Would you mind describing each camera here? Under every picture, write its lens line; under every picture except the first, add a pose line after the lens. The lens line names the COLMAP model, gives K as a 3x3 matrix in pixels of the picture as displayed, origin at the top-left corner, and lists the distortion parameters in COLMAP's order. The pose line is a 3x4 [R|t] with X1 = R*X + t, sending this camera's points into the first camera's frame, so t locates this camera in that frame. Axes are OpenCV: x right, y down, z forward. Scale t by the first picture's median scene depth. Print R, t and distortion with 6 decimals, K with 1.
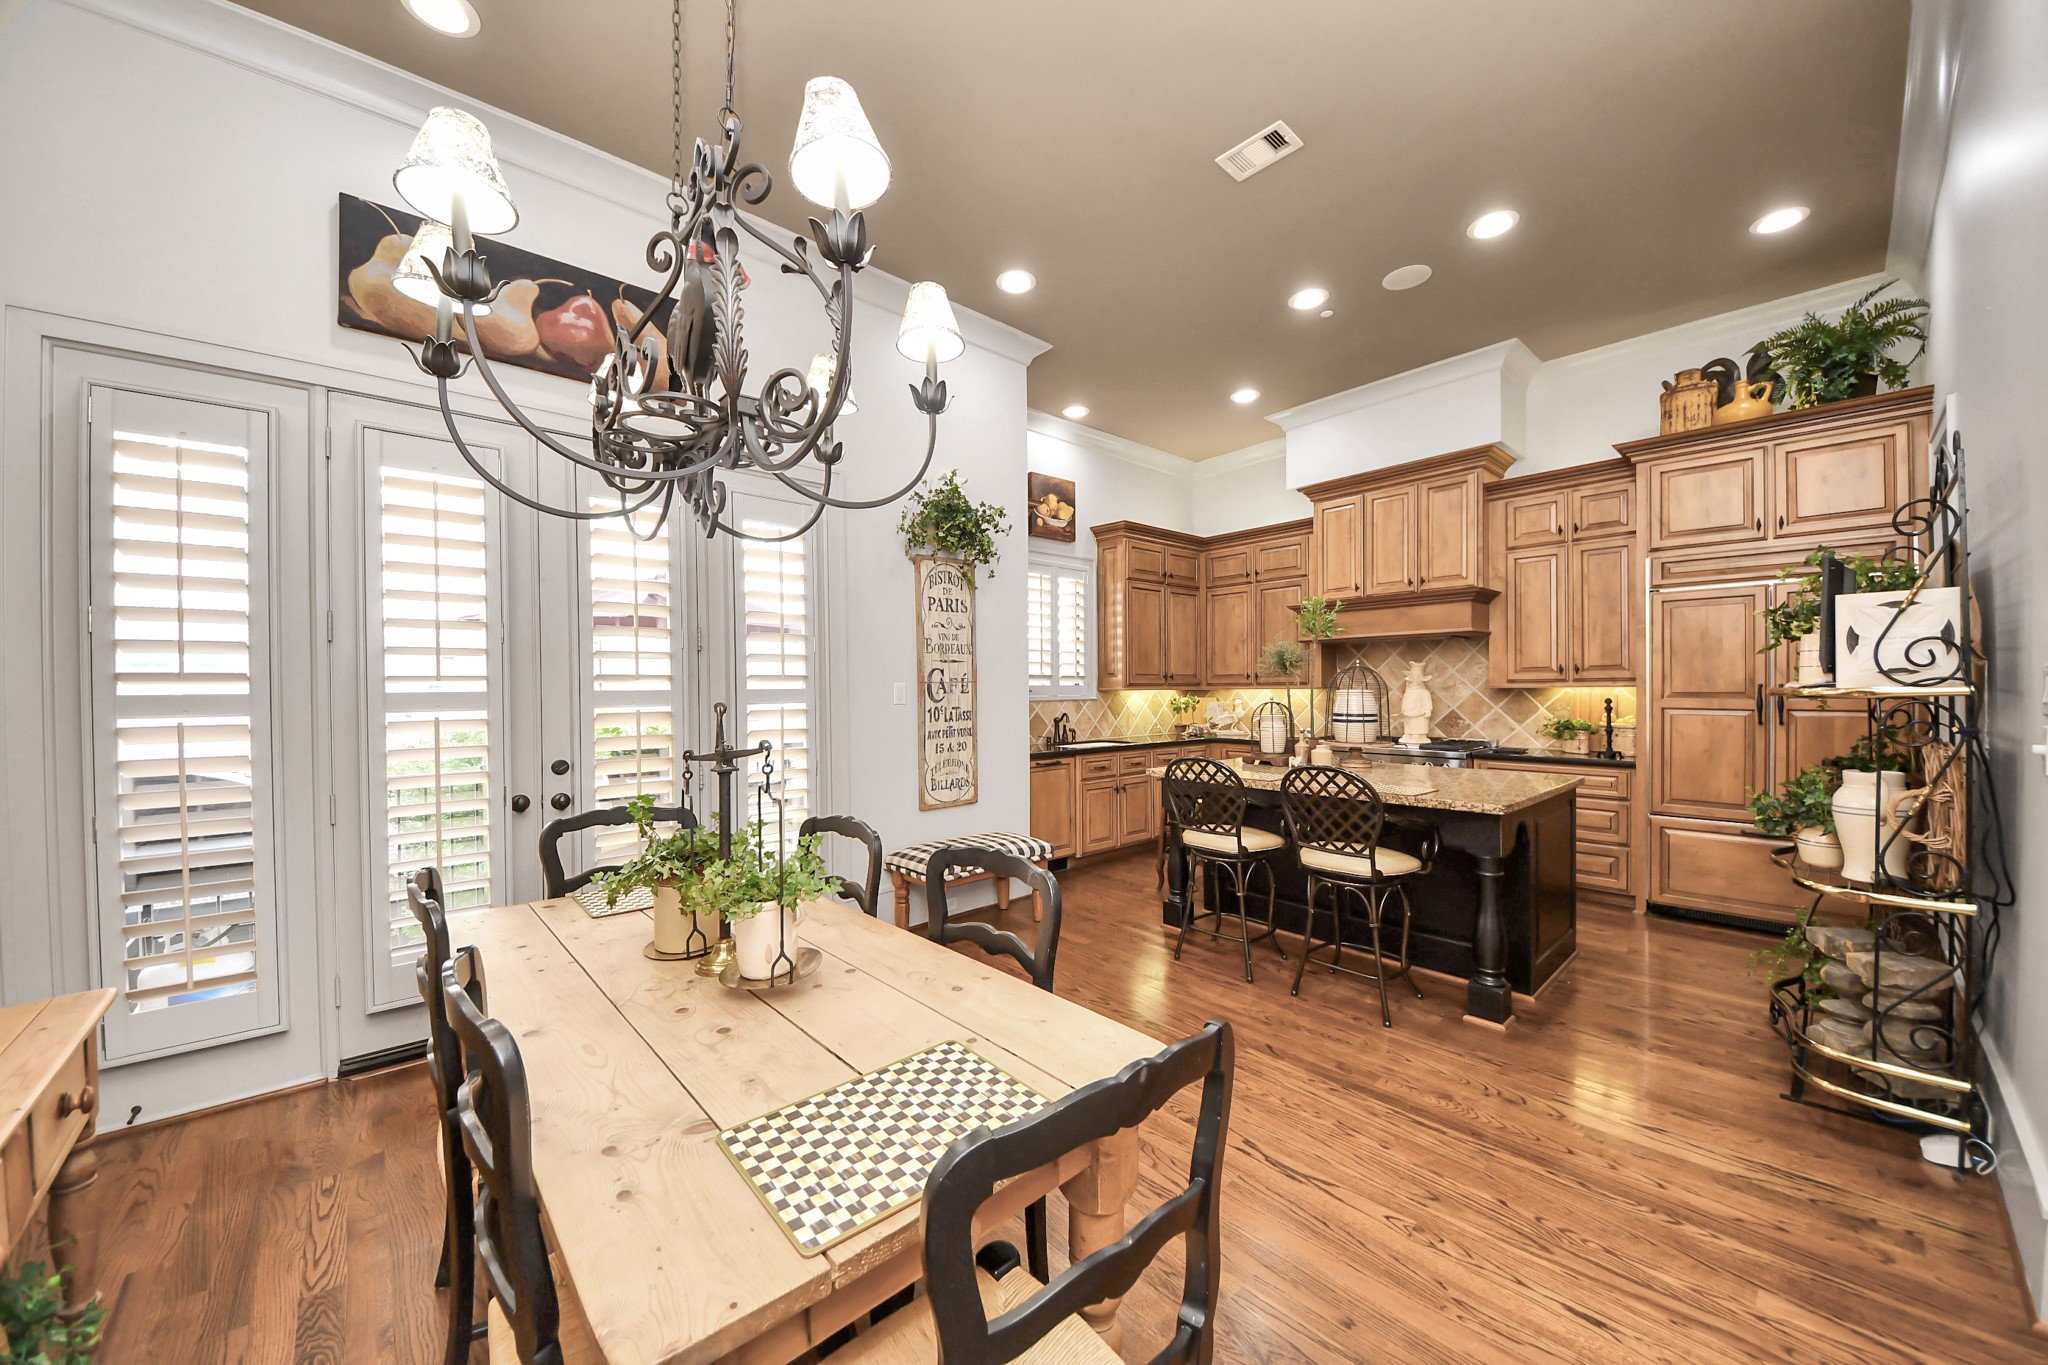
lens RADIAL K [[718.9, 0, 1022.4], [0, 718.9, 693.4], [0, 0, 1]] dist [0.043372, -0.031082]
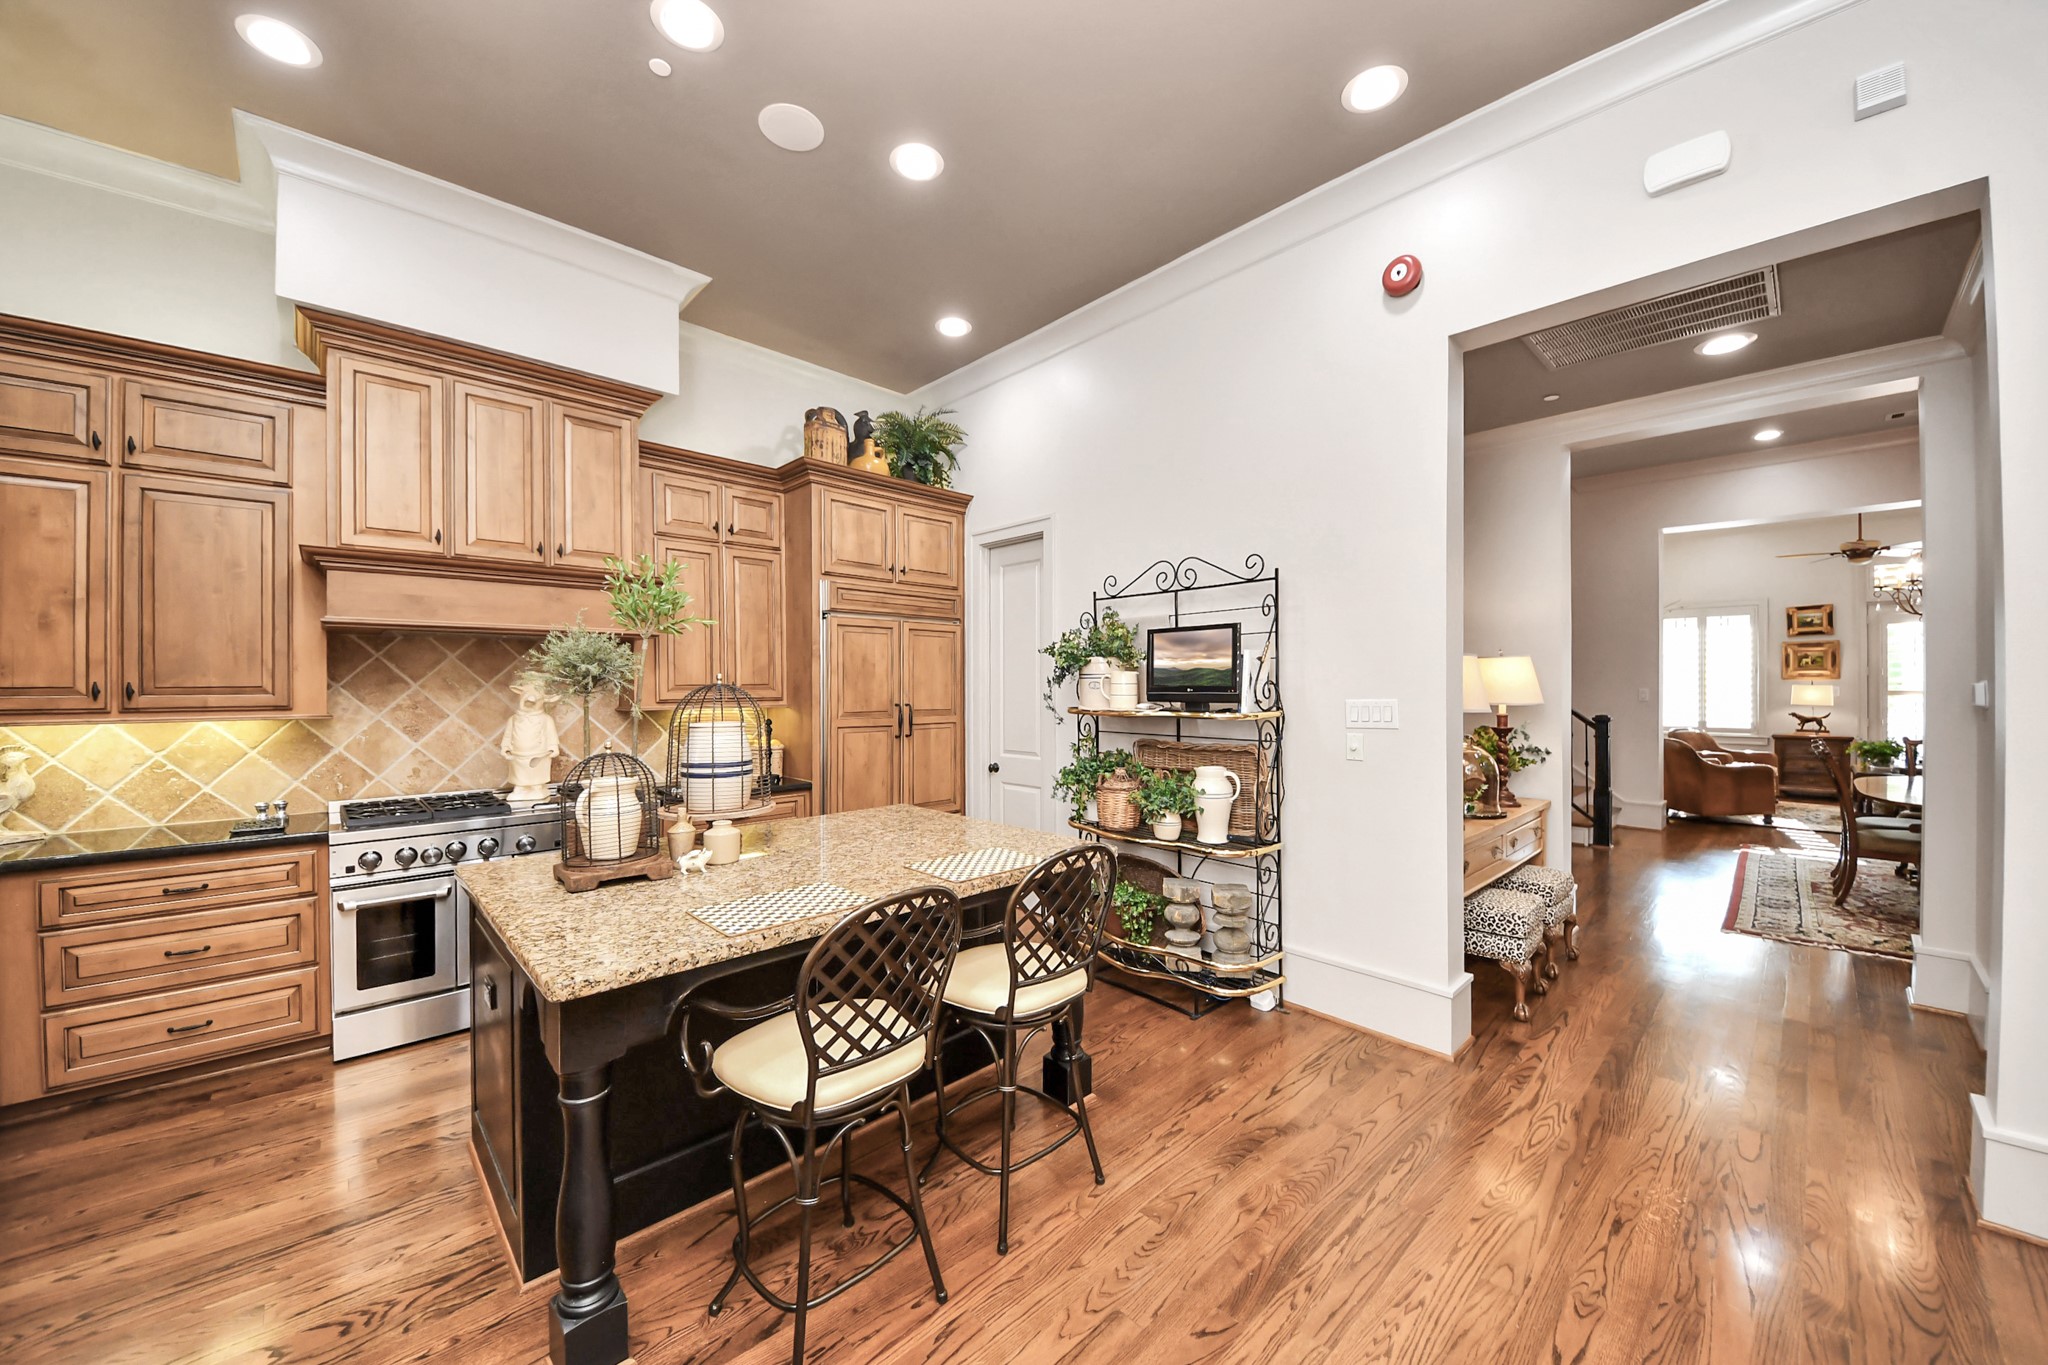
lens RADIAL K [[741.4, 0, 1027.7], [0, 741.4, 688.2], [0, 0, 1]] dist [0.027735, -0.020878]
pose [[-0.040646, 0.005052, 0.999161, -0.164660], [0.011377, 0.999925, -0.004593, -0.025160], [-0.999109, 0.011181, -0.040700, 0.687177]]
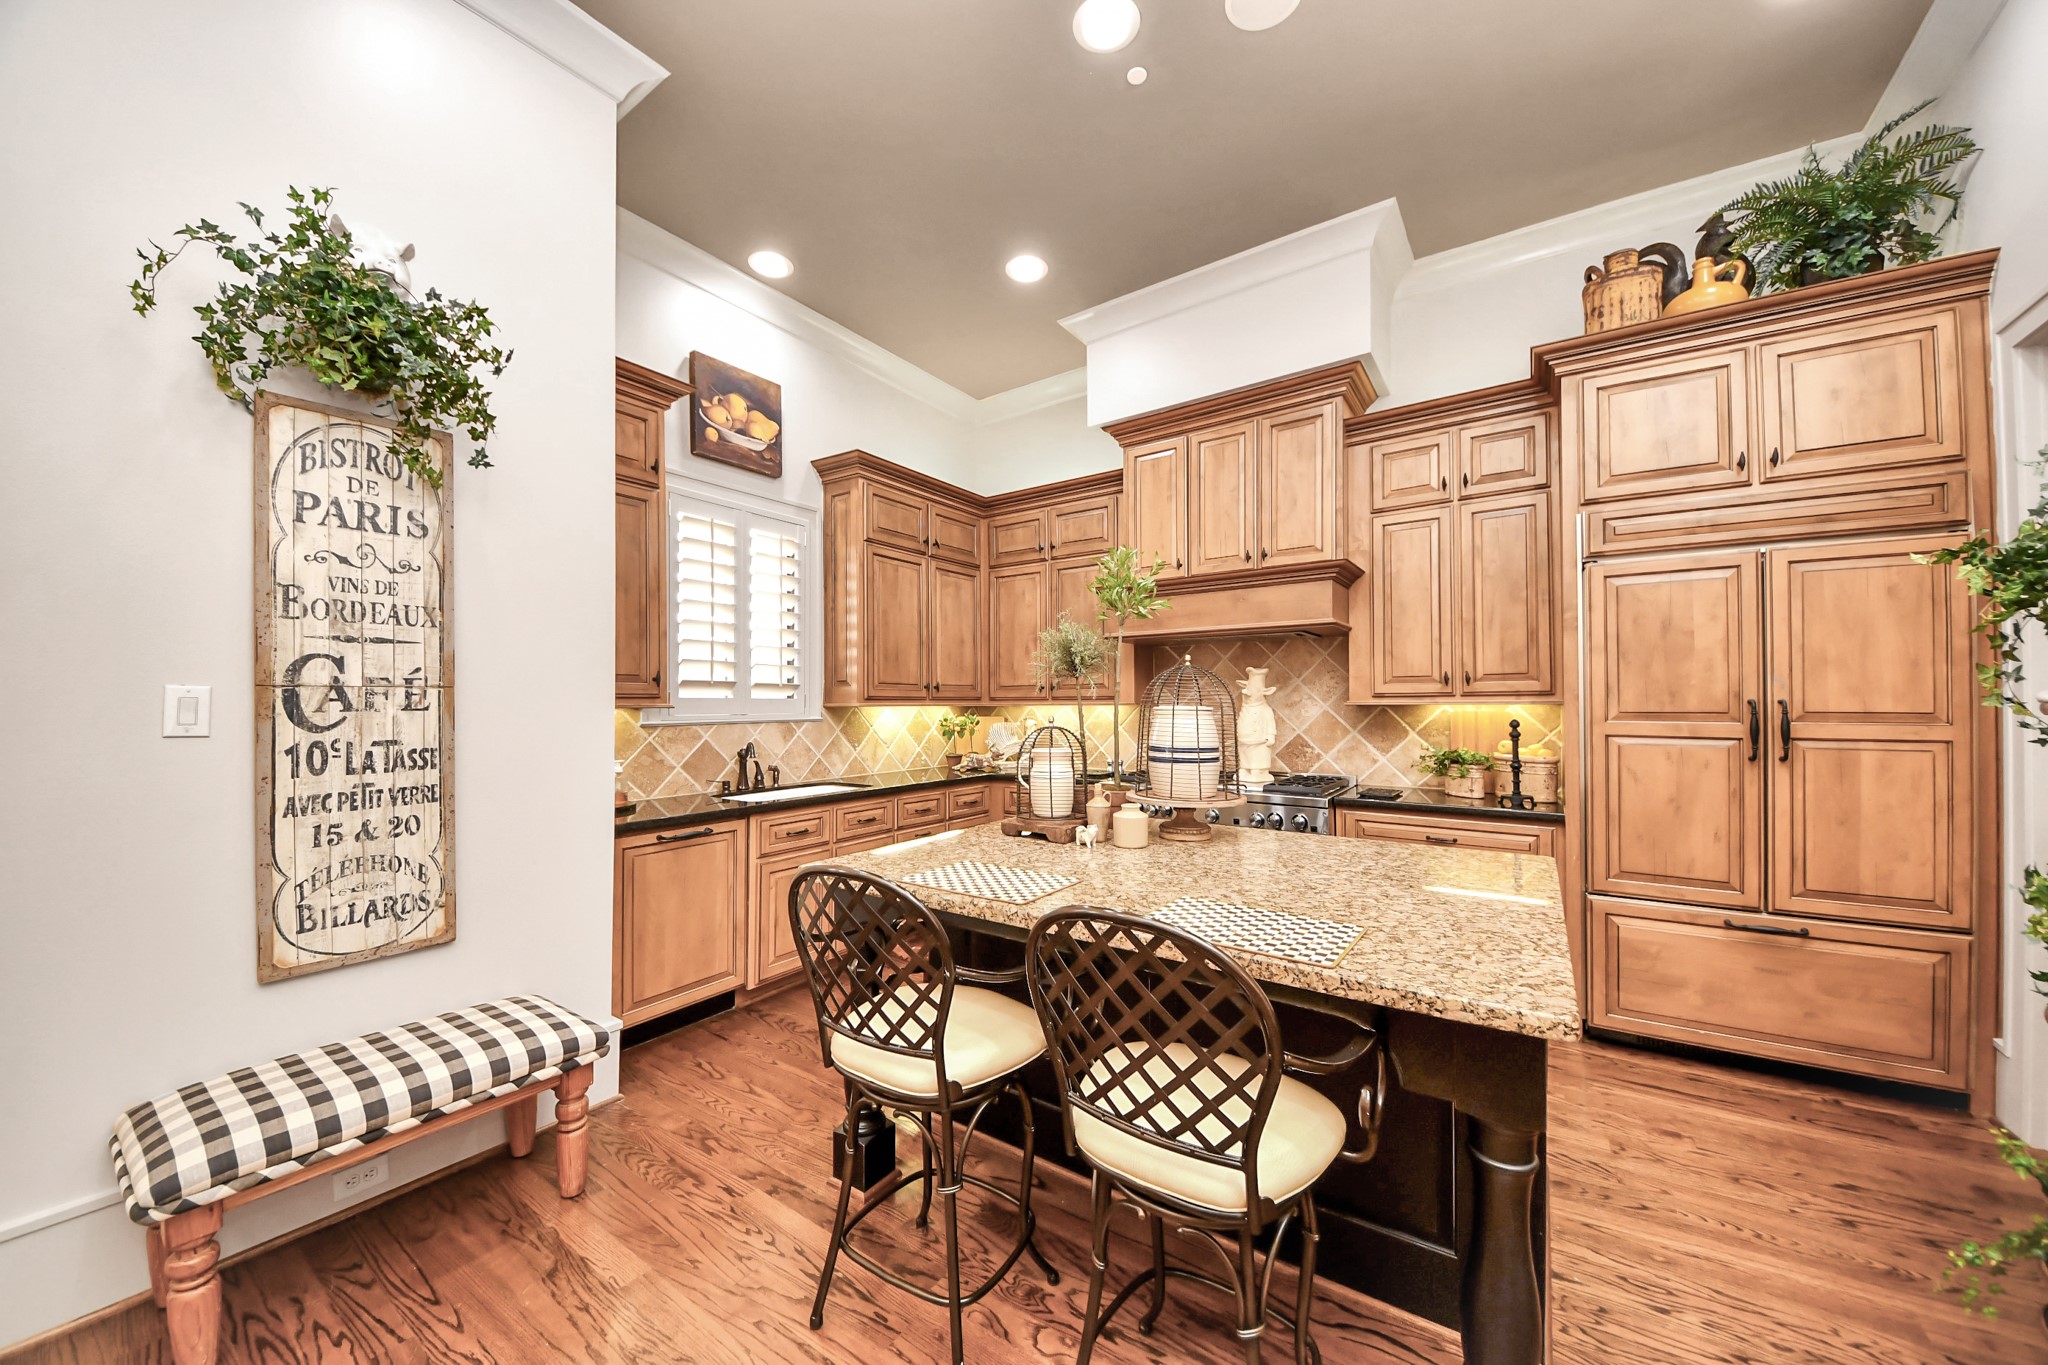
lens RADIAL K [[718.9, 0, 1022.4], [0, 718.9, 693.4], [0, 0, 1]] dist [0.043372, -0.031082]
pose [[0.973389, 0.007607, 0.229031, 0.178597], [-0.002179, 0.999711, -0.023945, -0.000885], [-0.229147, 0.022808, 0.973125, 0.417372]]
